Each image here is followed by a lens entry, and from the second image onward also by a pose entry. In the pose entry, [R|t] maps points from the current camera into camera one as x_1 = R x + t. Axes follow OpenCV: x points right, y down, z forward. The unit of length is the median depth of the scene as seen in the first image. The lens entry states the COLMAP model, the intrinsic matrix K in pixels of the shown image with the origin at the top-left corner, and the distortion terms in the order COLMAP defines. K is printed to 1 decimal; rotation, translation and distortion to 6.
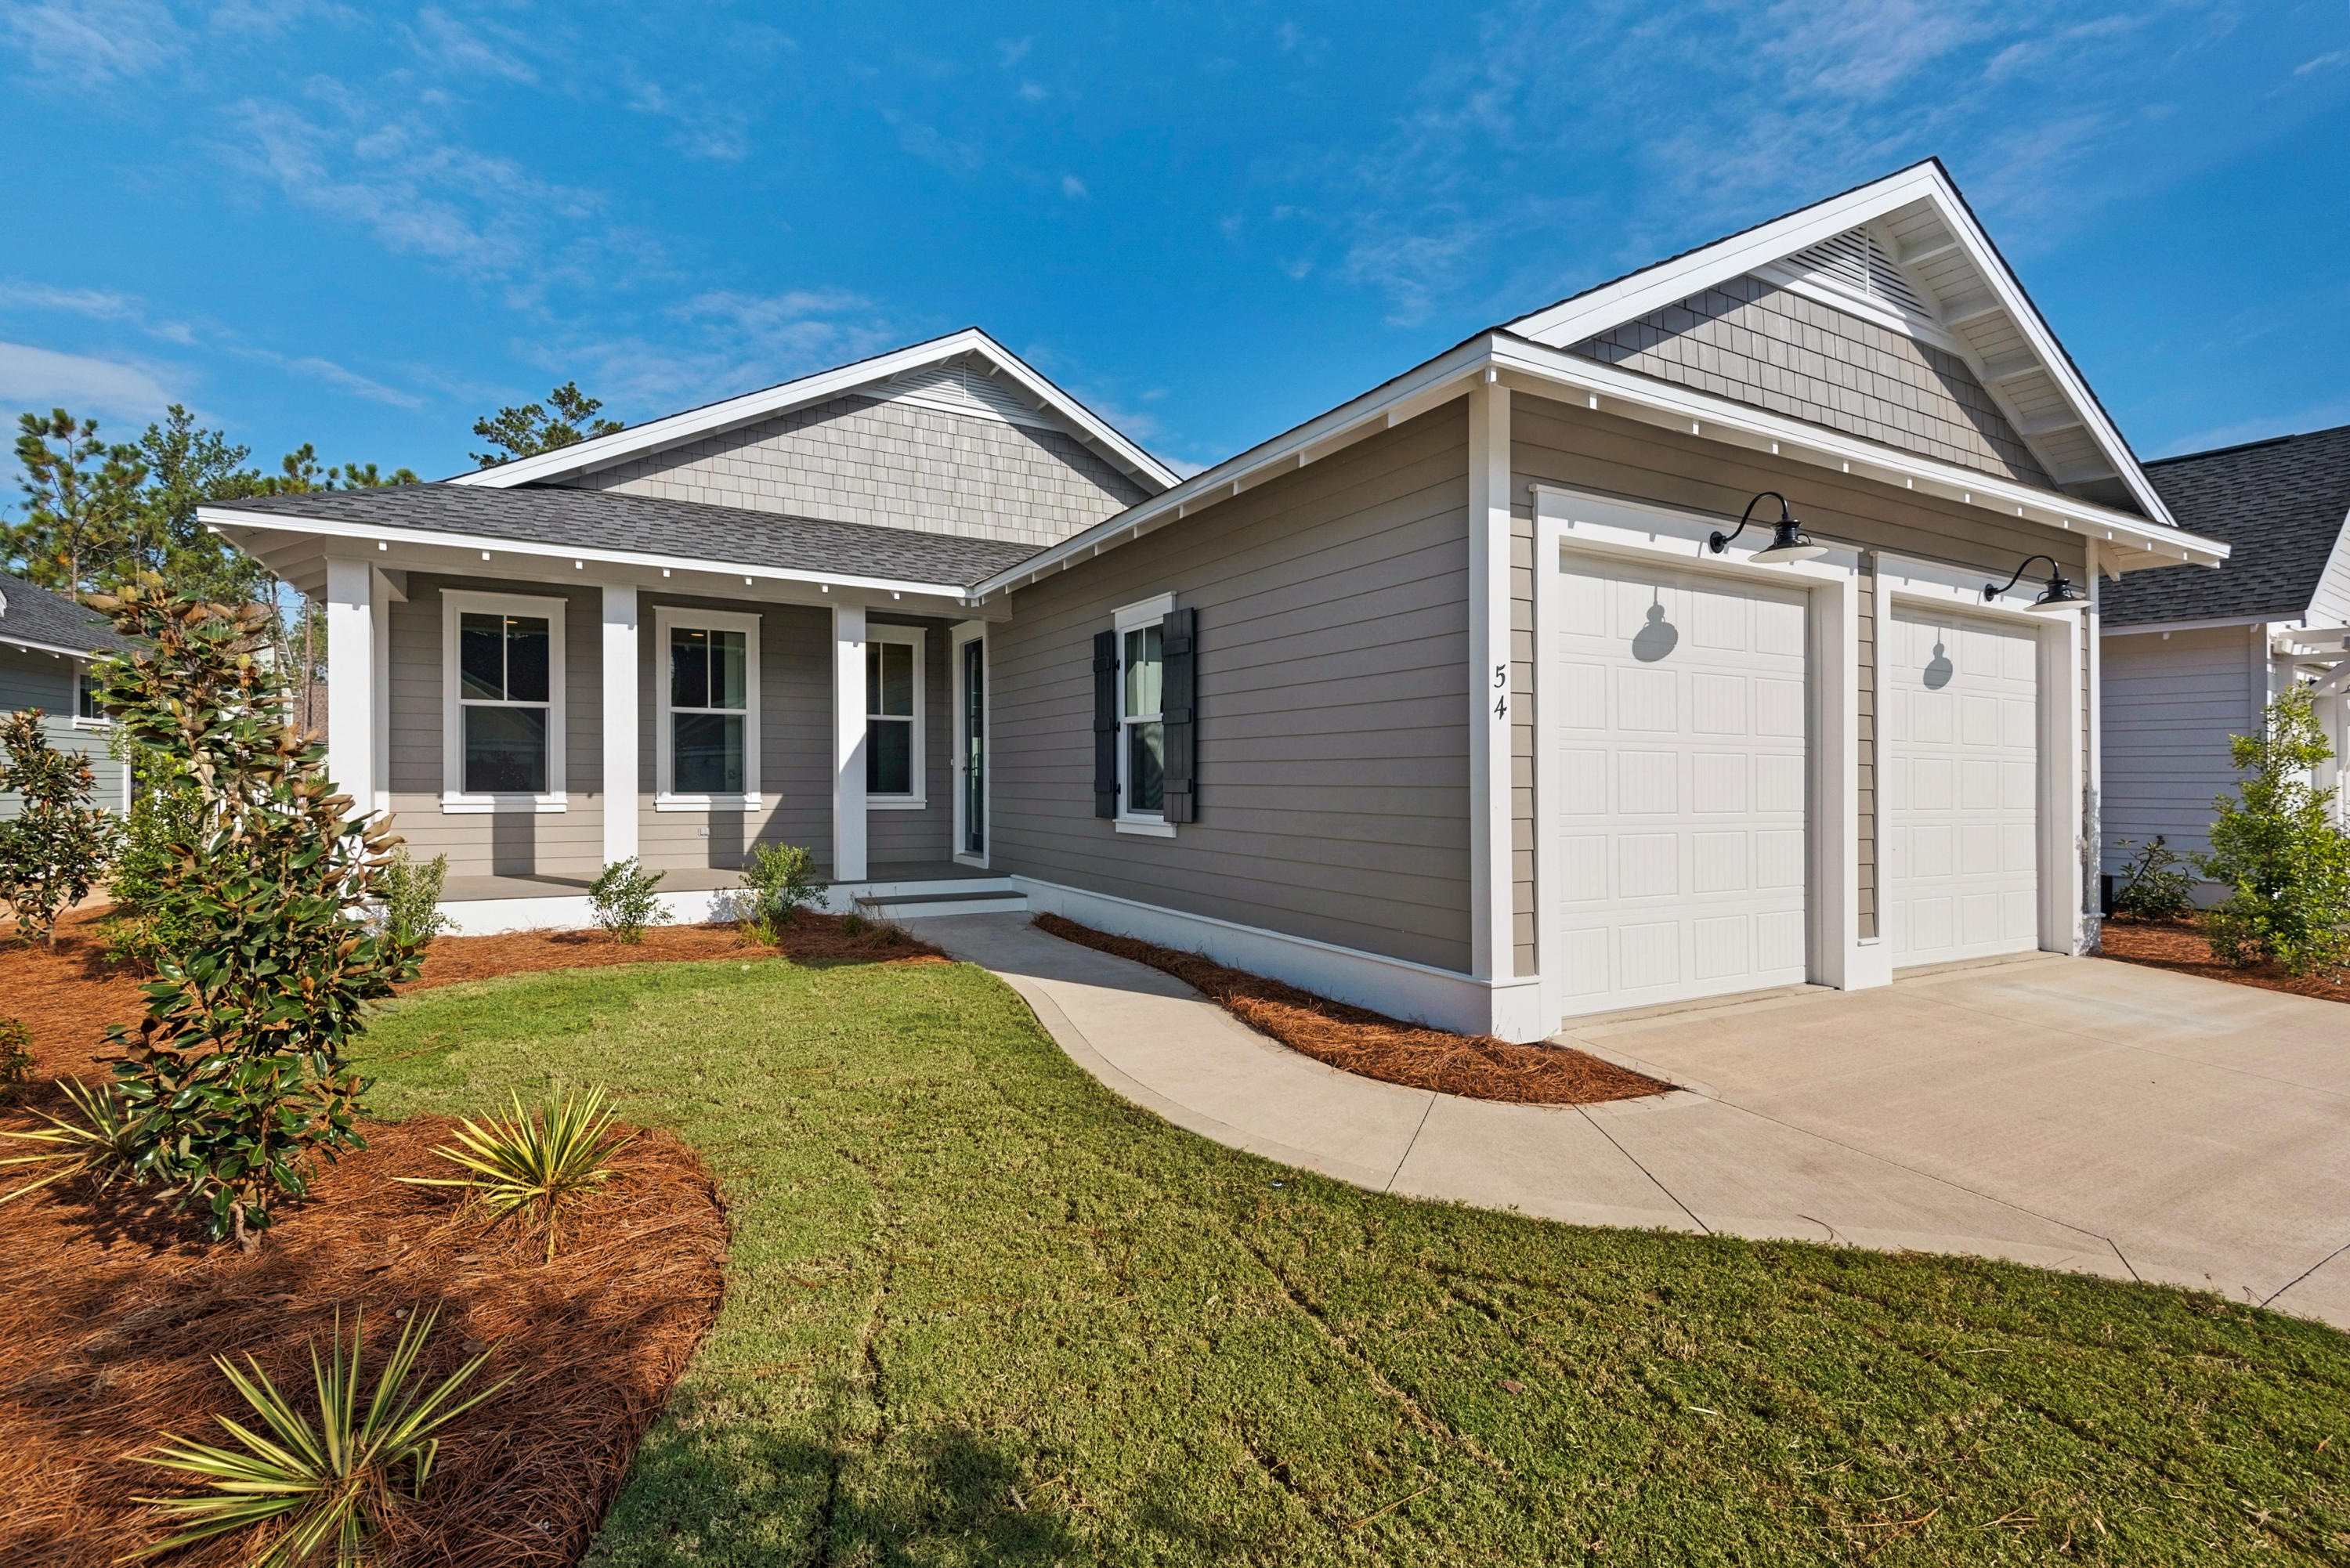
lens RADIAL K [[1217.8, 0, 1175.0], [0, 1217.8, 784.0], [0, 0, 1]] dist [-0.063656, 0.000255]
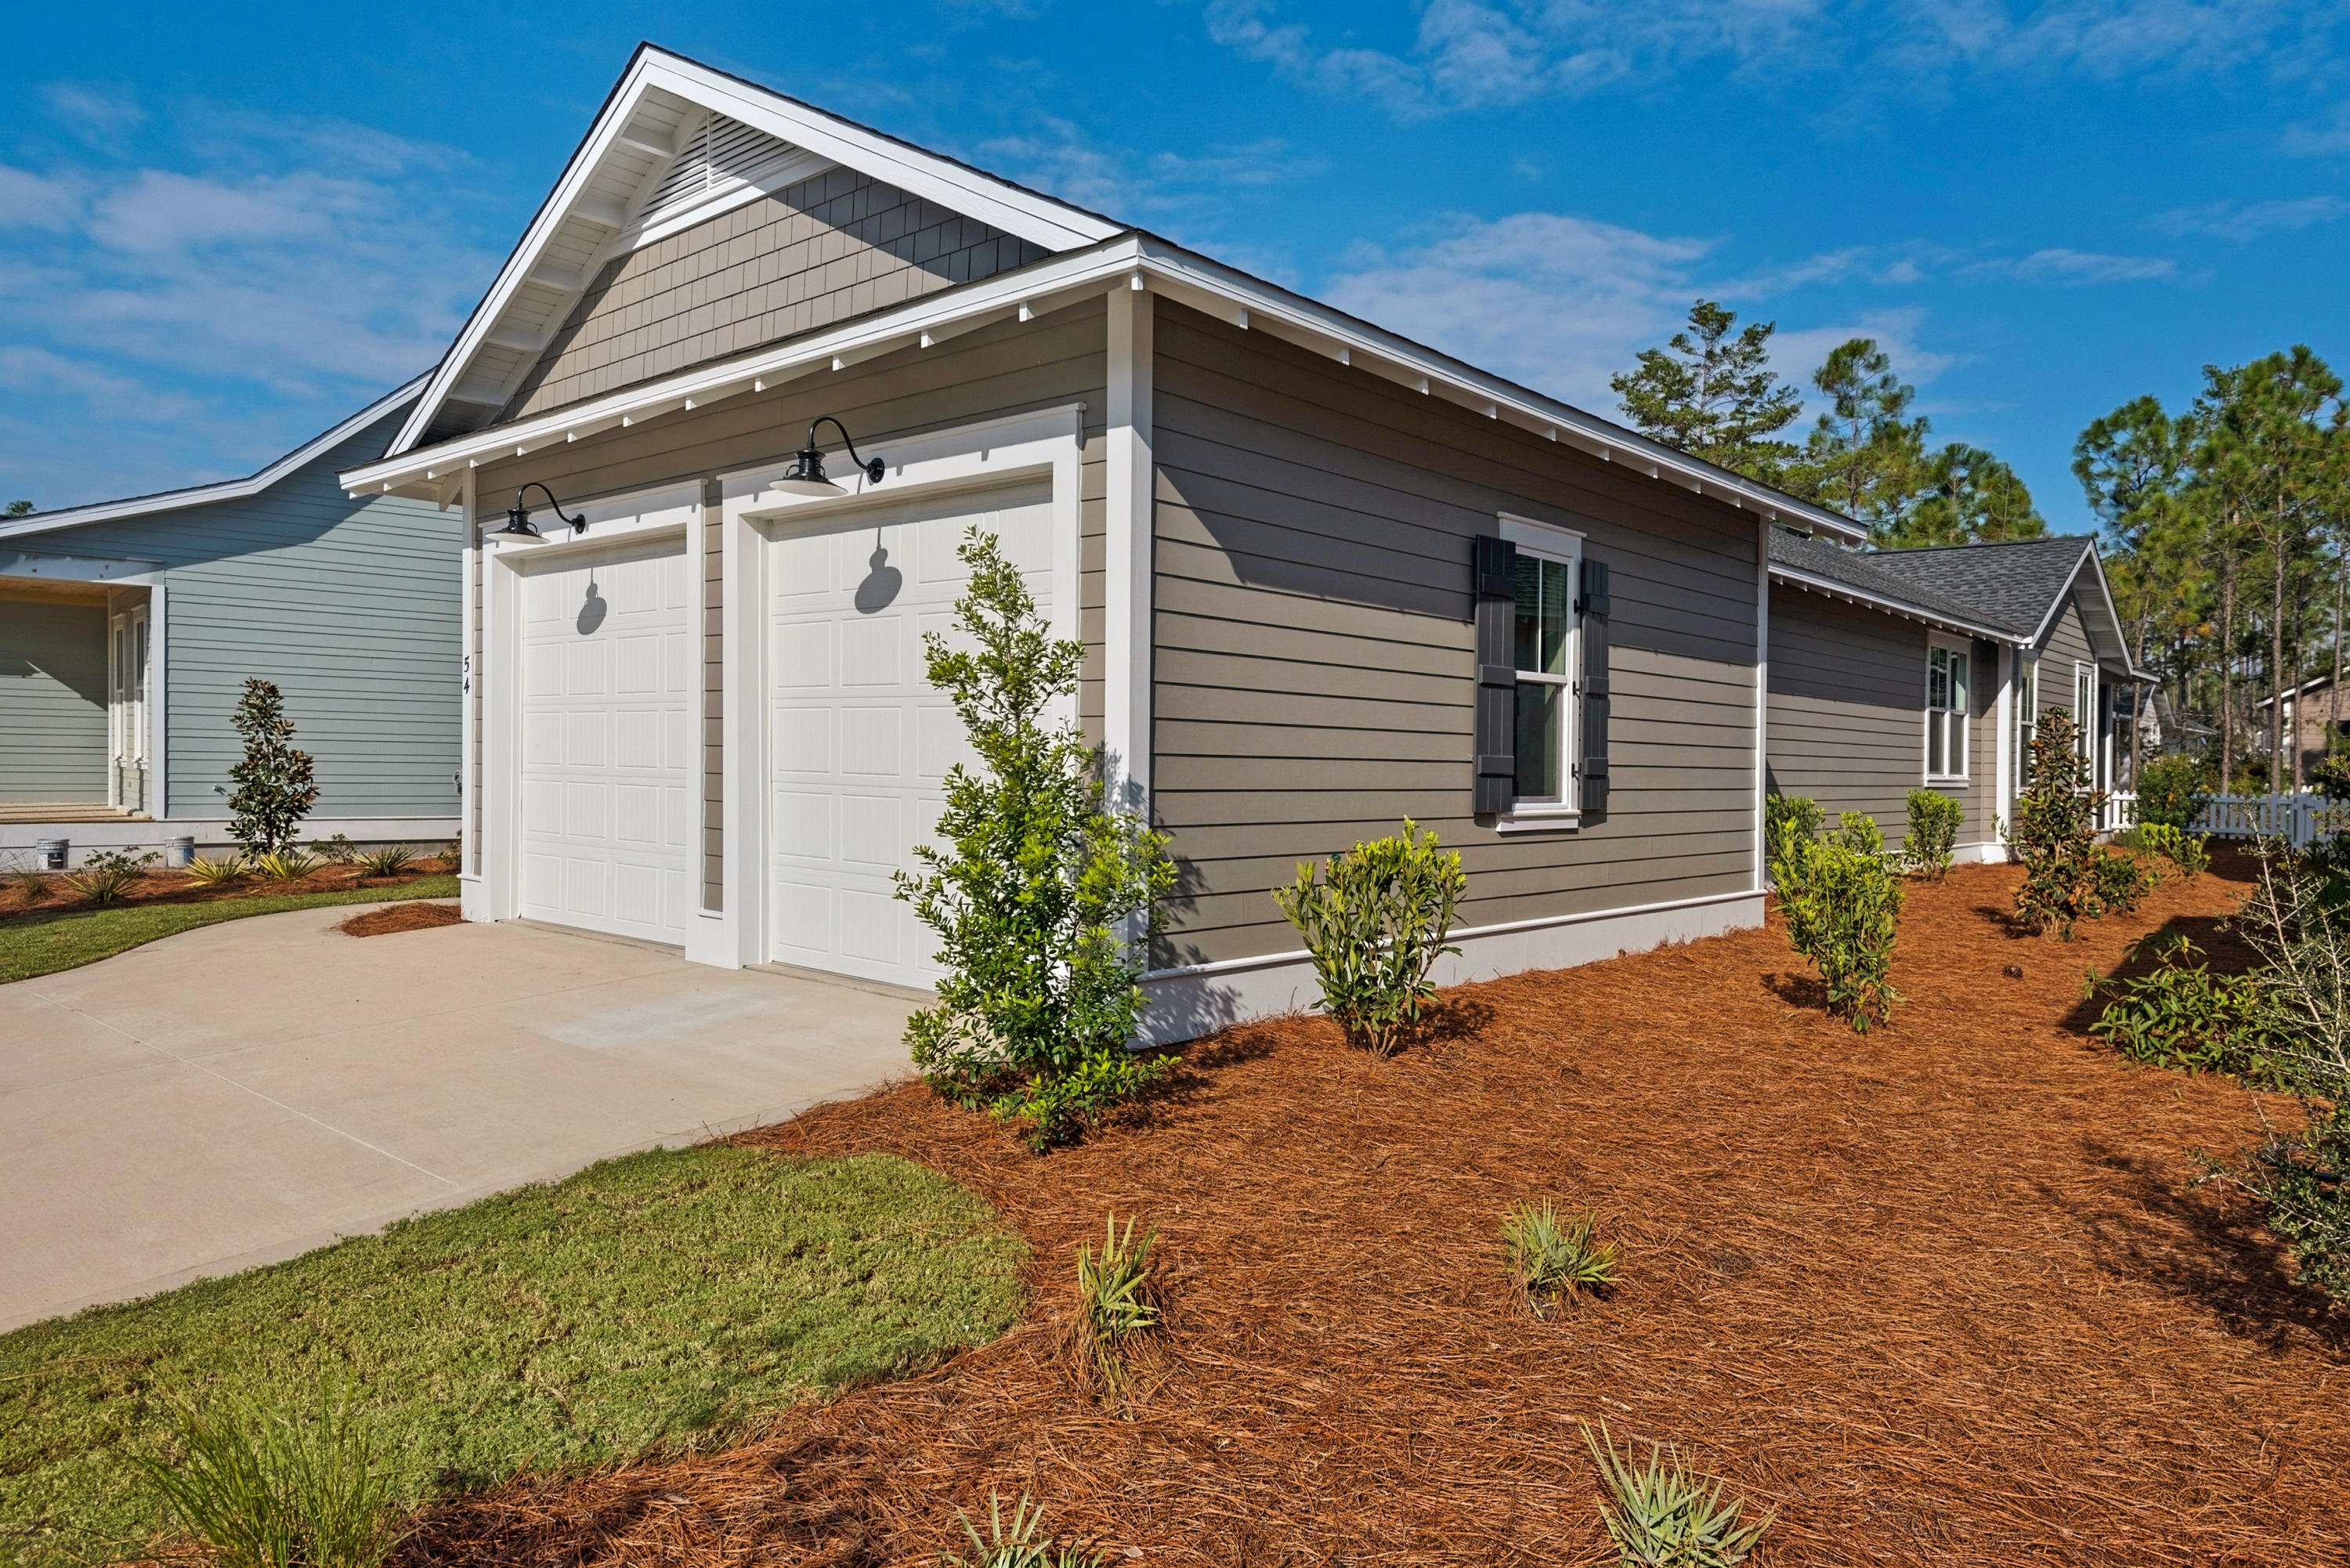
lens RADIAL K [[1463.6, 0, 1175.0], [0, 1463.6, 784.0], [0, 0, 1]] dist [0.163627, -0.000330]
pose [[0.324912, 0.010942, -0.945681, 1.576089], [-0.003101, 0.999940, 0.010504, 0.023786], [0.945739, -0.000480, 0.324926, 0.842903]]
